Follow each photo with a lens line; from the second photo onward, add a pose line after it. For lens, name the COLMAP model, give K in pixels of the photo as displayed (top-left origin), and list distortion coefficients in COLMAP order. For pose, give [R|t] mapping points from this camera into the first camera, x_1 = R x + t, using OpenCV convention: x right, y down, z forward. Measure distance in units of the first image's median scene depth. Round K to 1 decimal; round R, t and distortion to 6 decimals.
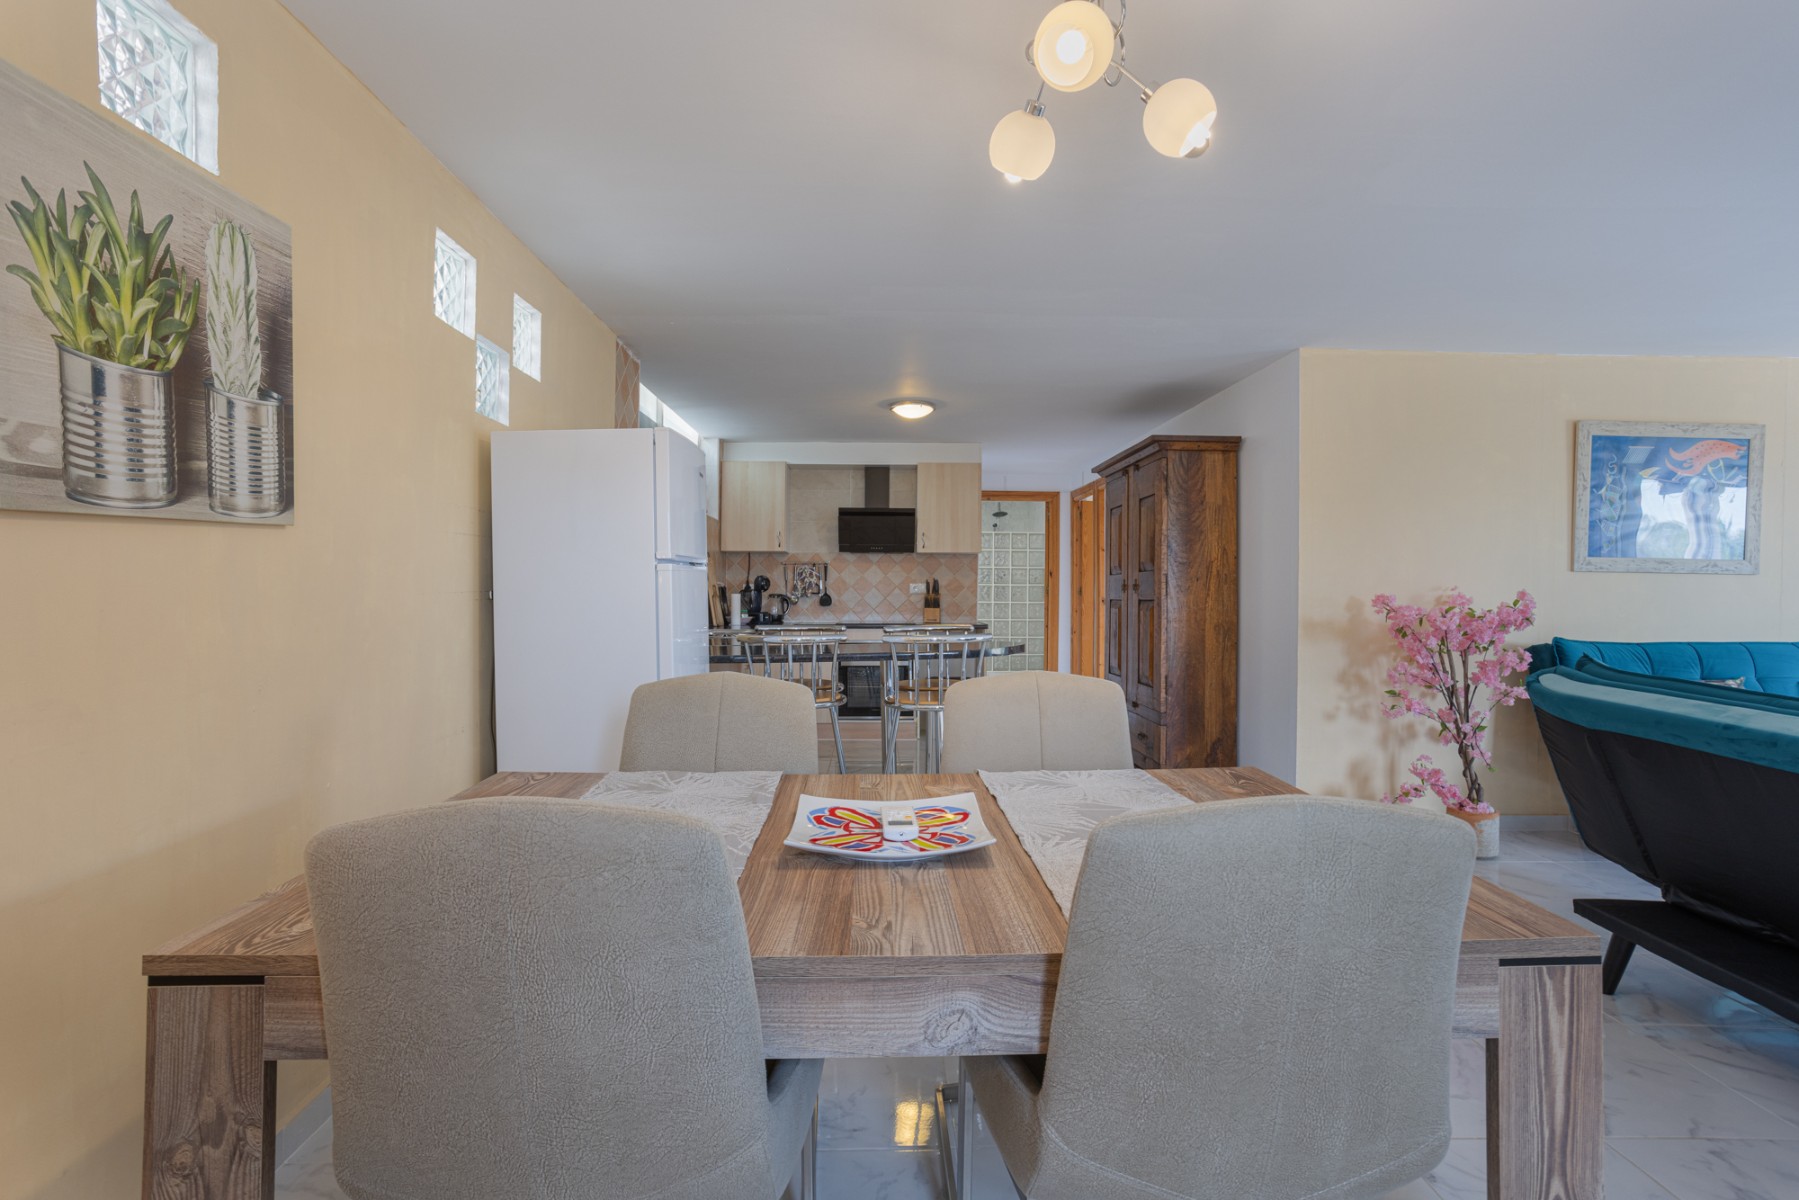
lens RADIAL K [[875.5, 0, 901.4], [0, 875.5, 596.8], [0, 0, 1]] dist [-0.031145, 0.001332]
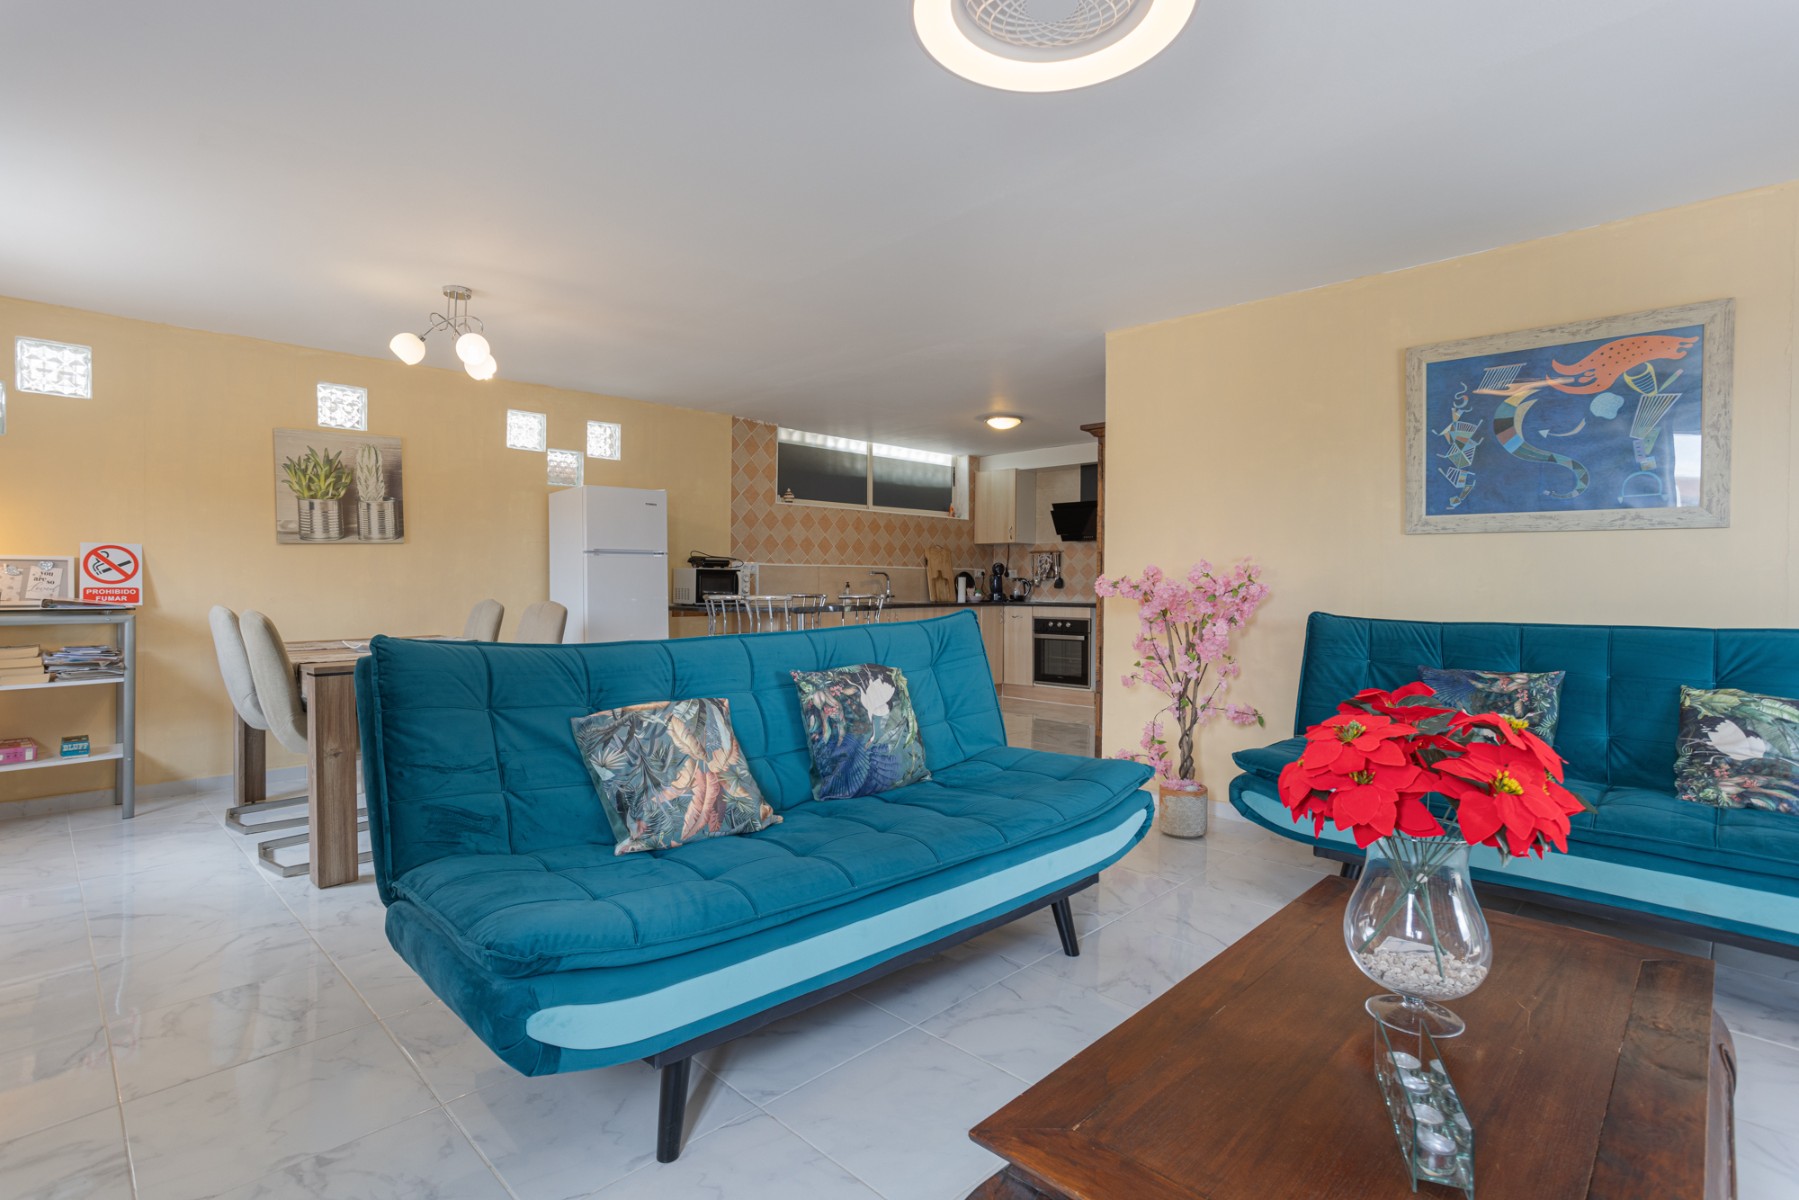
lens RADIAL K [[875.5, 0, 901.5], [0, 875.5, 604.1], [0, 0, 1]] dist [-0.031145, 0.001332]
pose [[0.692961, 0.014909, -0.720821, 0.782274], [-0.006677, 0.999876, 0.014262, 0.021171], [0.720944, -0.005070, 0.692975, 0.062528]]
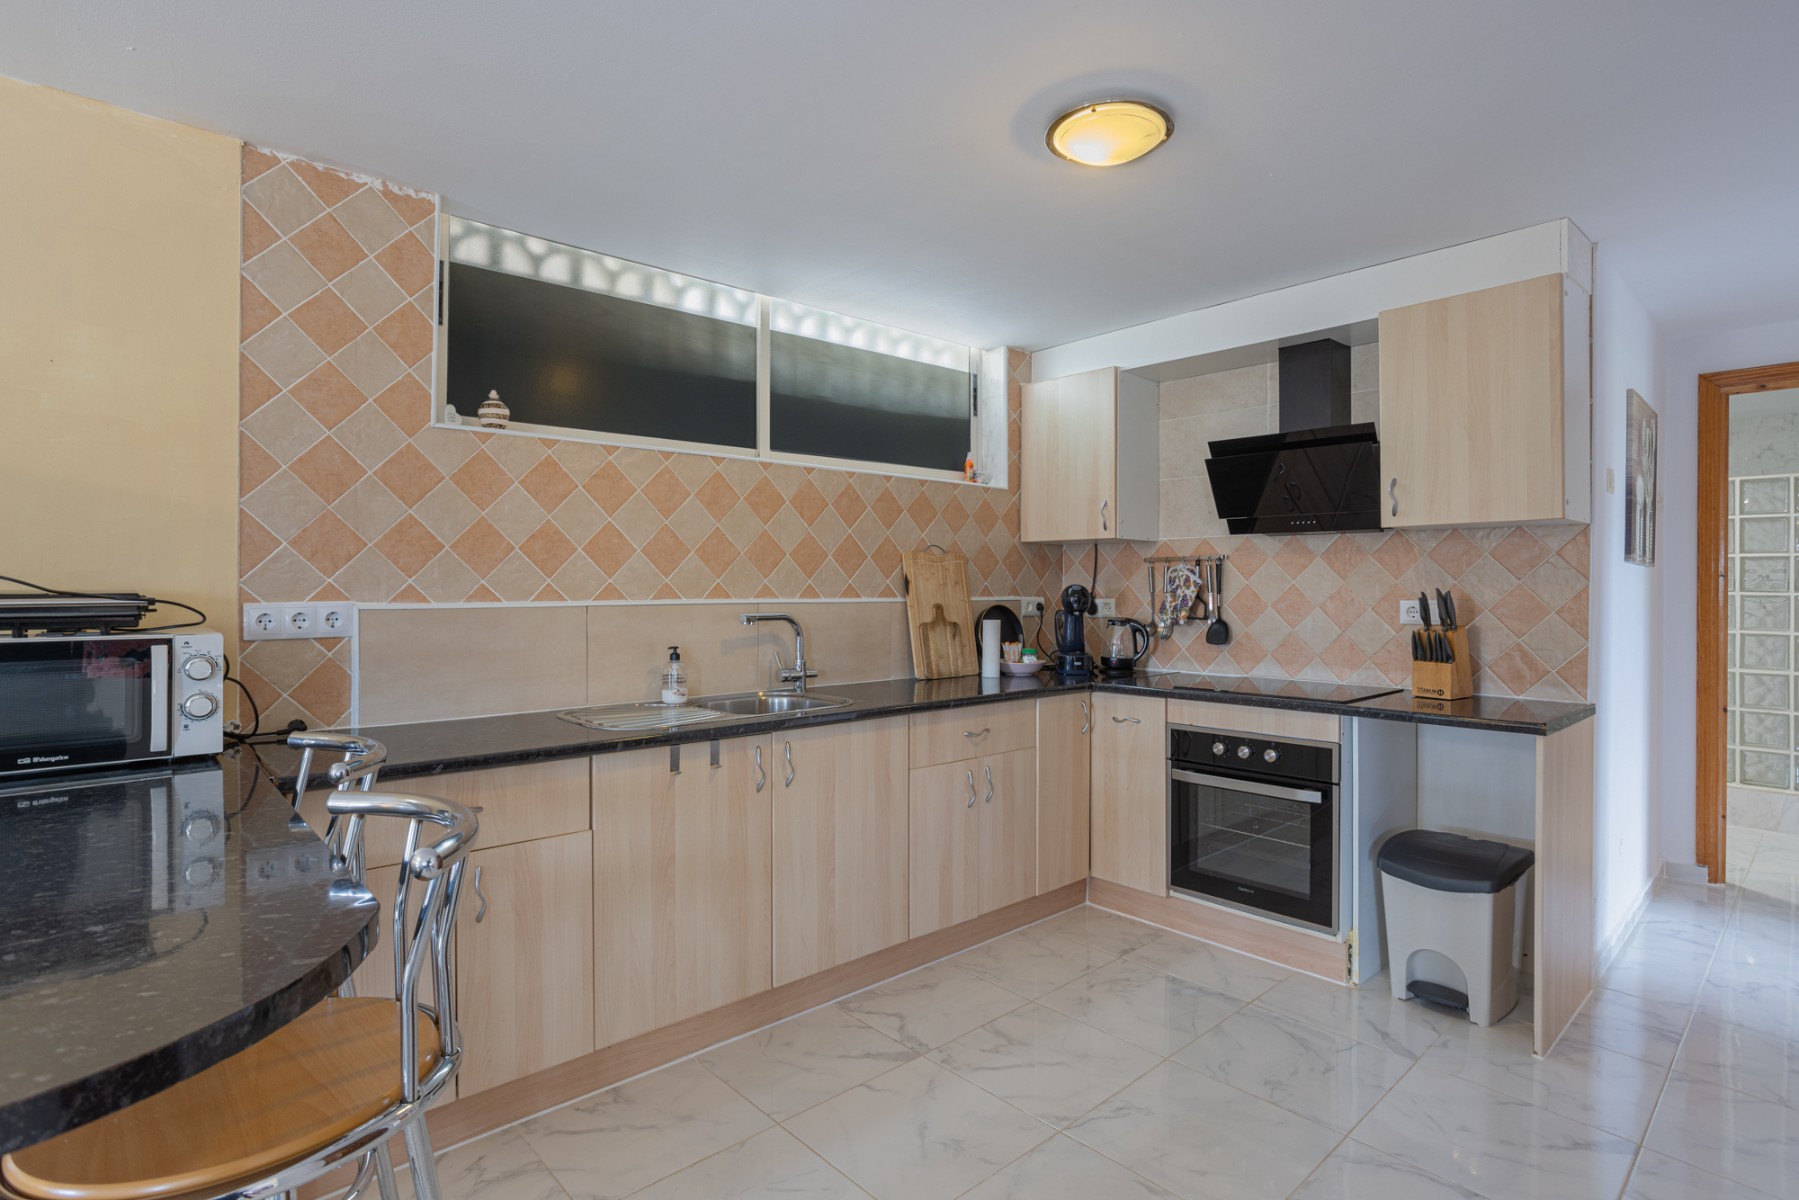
lens RADIAL K [[919.6, 0, 903.0], [0, 919.6, 588.7], [0, 0, 1]] dist [-0.028300, -0.000035]
pose [[0.653906, -0.001936, -0.756574, 0.245894], [-0.003430, 0.999979, -0.005523, -0.022655], [0.756568, 0.006206, 0.653885, 0.680768]]
